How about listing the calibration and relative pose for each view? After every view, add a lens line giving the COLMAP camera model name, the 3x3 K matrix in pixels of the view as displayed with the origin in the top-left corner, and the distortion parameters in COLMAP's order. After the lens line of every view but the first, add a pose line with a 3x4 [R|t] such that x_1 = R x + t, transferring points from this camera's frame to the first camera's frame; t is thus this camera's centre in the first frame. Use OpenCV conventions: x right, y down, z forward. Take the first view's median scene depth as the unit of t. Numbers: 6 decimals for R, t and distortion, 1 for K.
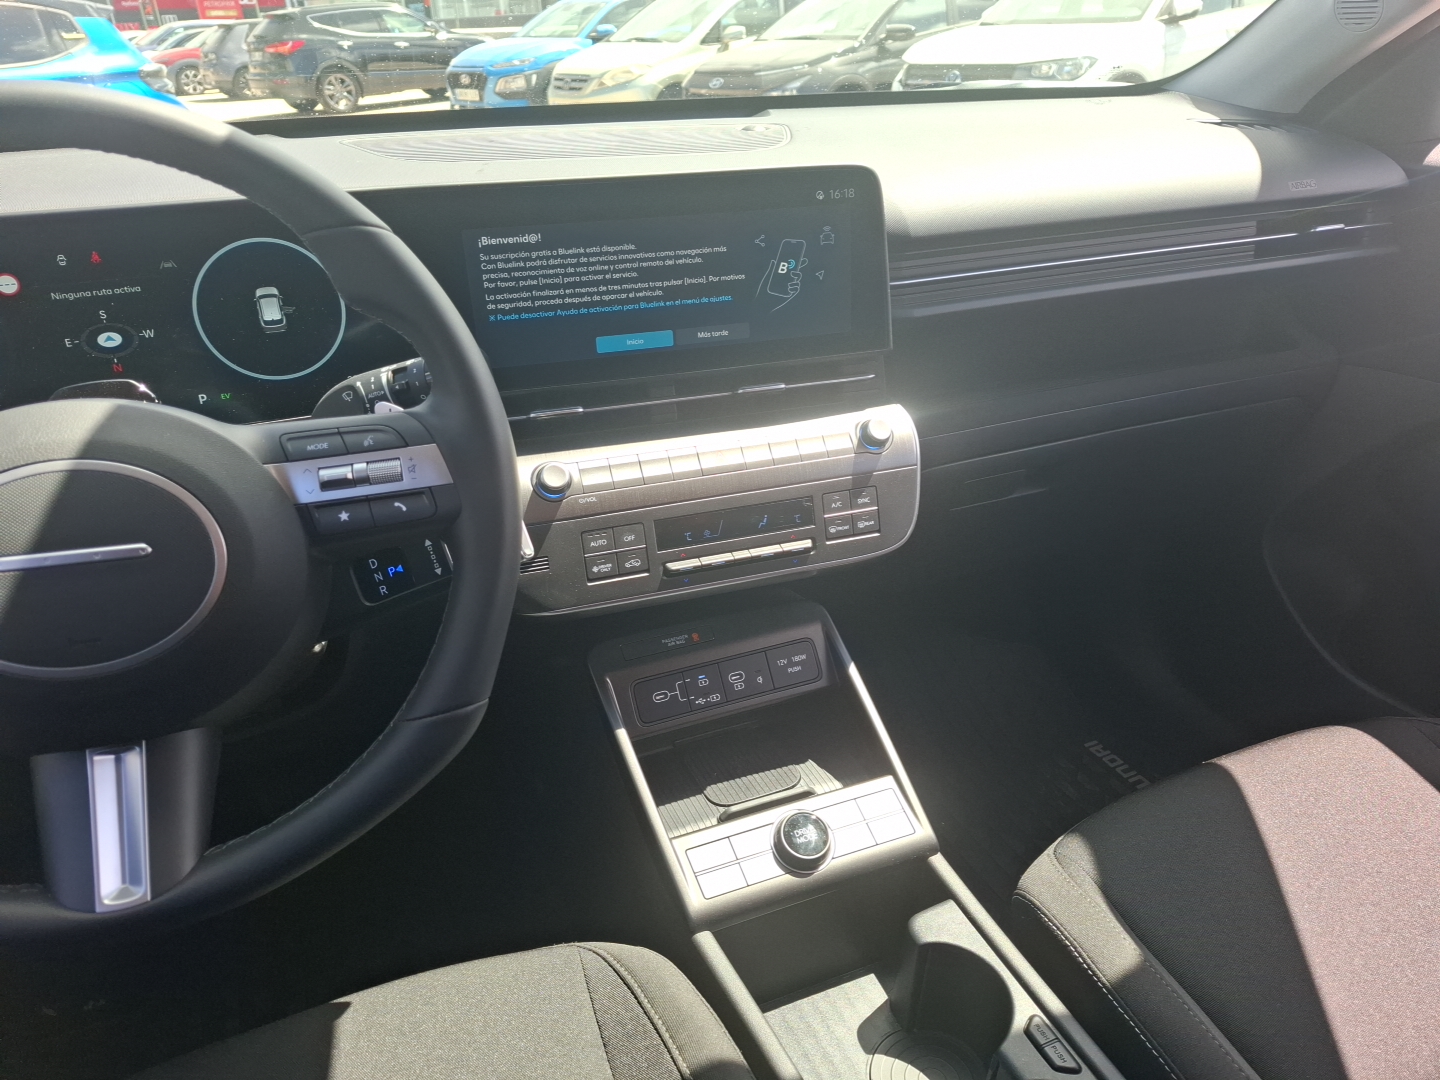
lens RADIAL K [[994.7, 0, 720.0], [0, 994.7, 540.0], [0, 0, 1]] dist [0.065520, -0.060016]
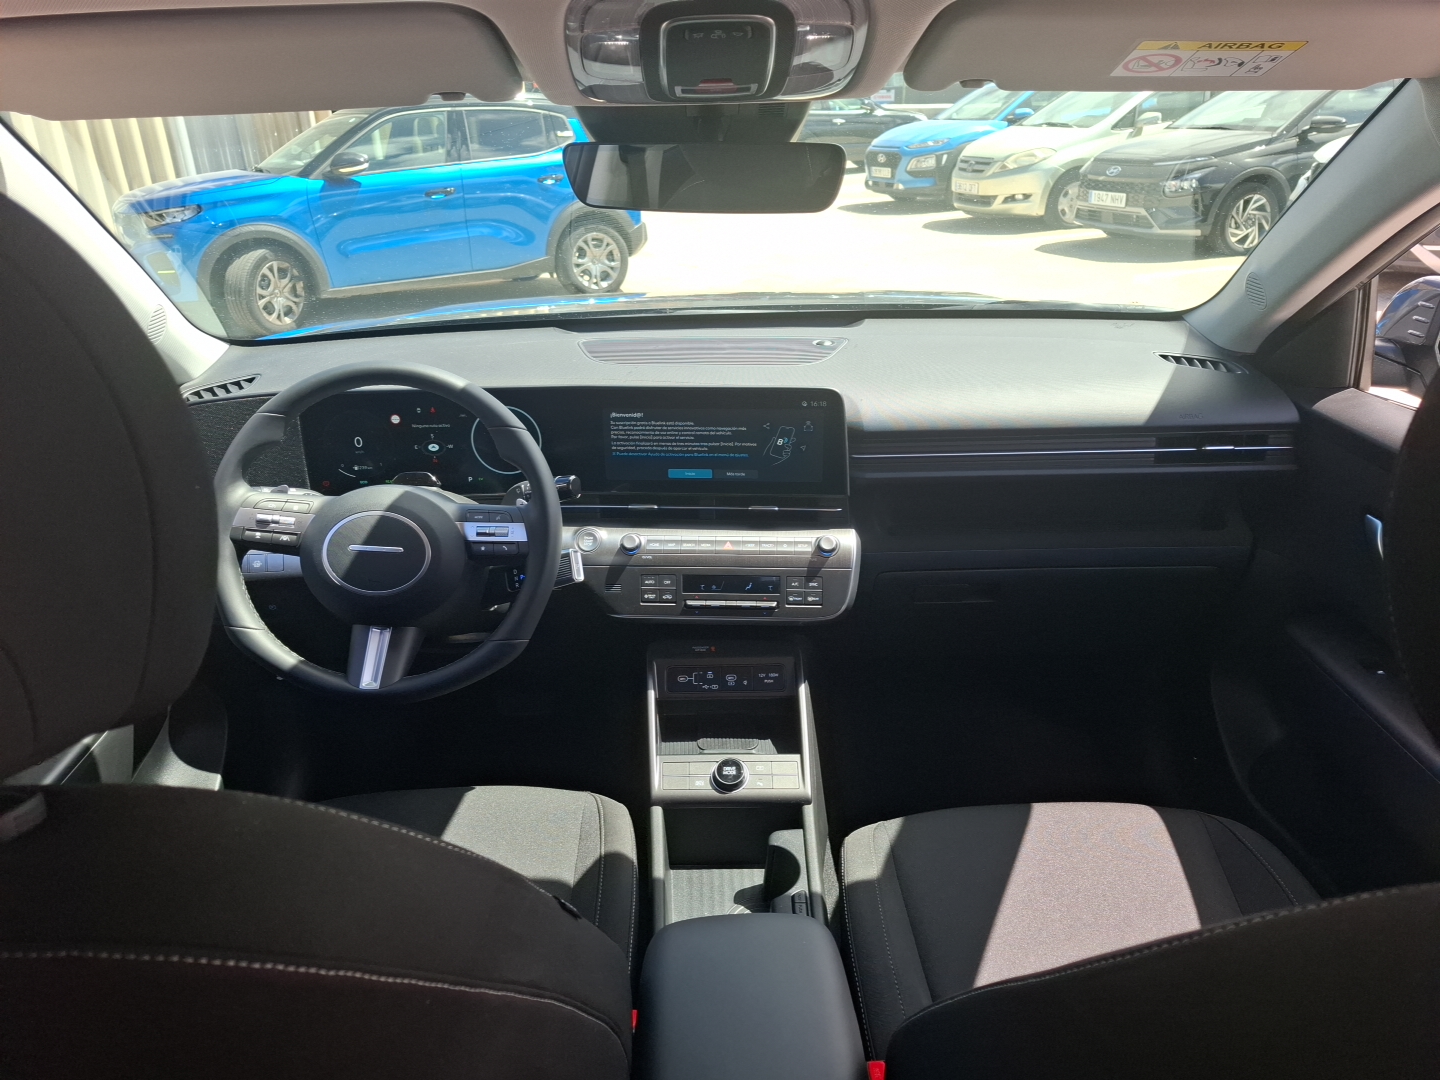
lens RADIAL K [[966.0, 0, 720.0], [0, 966.0, 540.0], [0, 0, 1]] dist [0.109774, -0.126208]
pose [[0.924550, 0.151872, -0.349489, 0.563428], [-0.169207, 0.985389, -0.019420, -0.056568], [0.341433, 0.077090, 0.936739, -0.564136]]
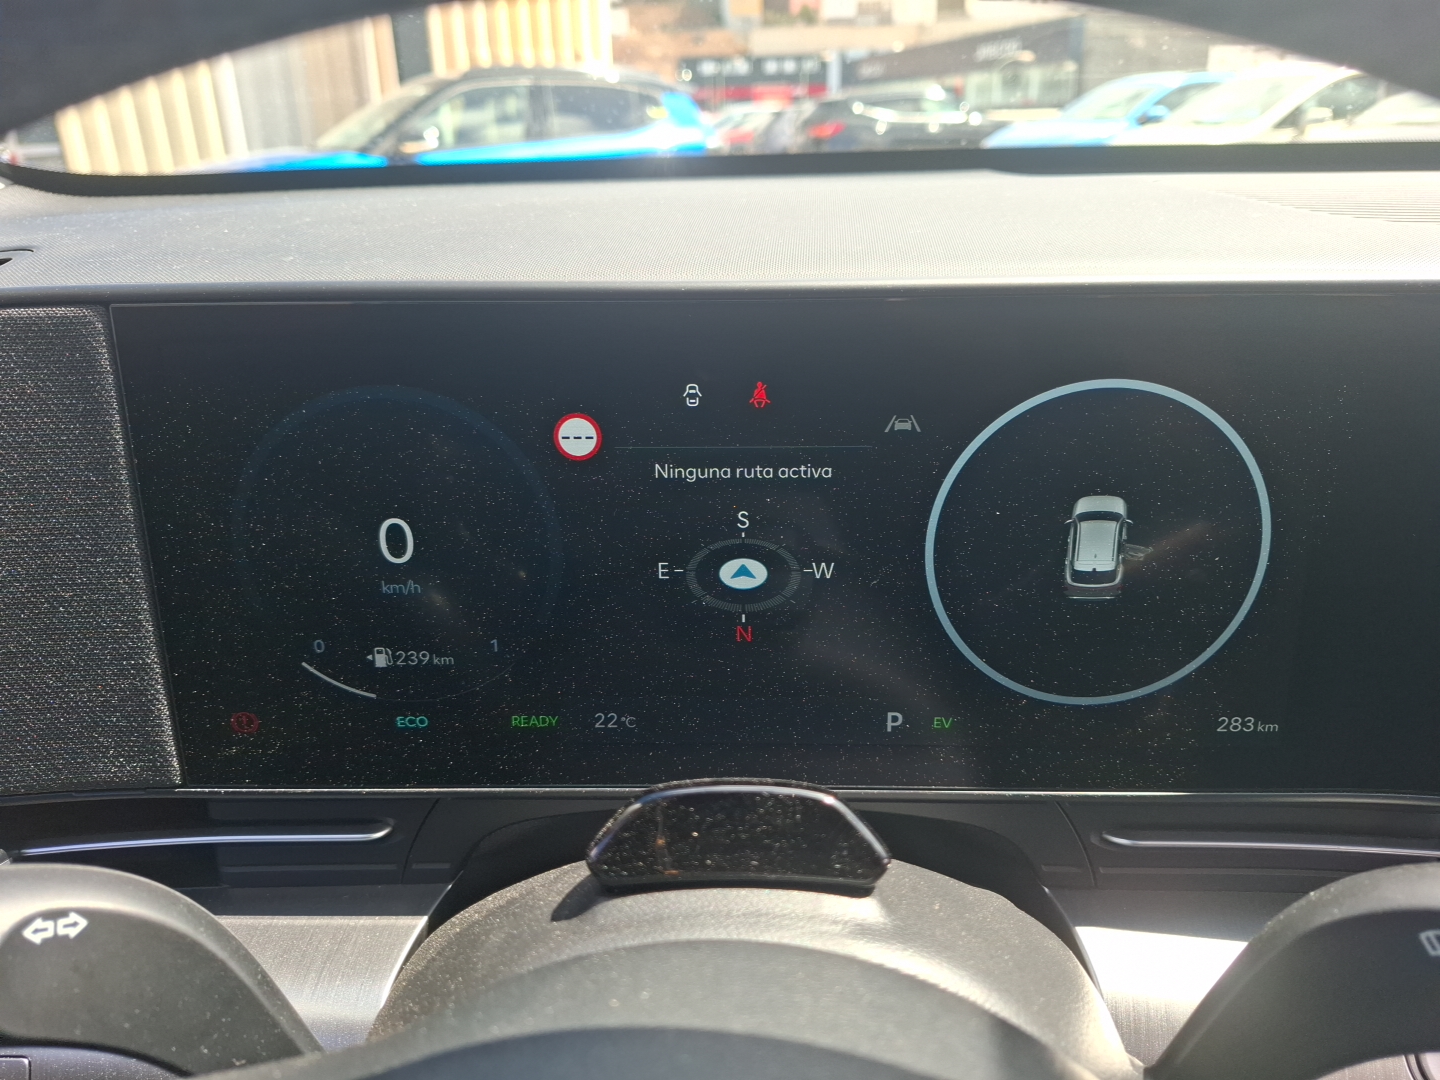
lens RADIAL K [[1054.9, 0, 720.0], [0, 1054.9, 540.0], [0, 0, 1]] dist [-0.001027, -0.057285]
pose [[0.896050, 0.165329, -0.412021, -0.346029], [-0.199103, 0.979158, -0.040104, -0.156480], [0.396803, 0.117970, 0.910292, 0.467267]]
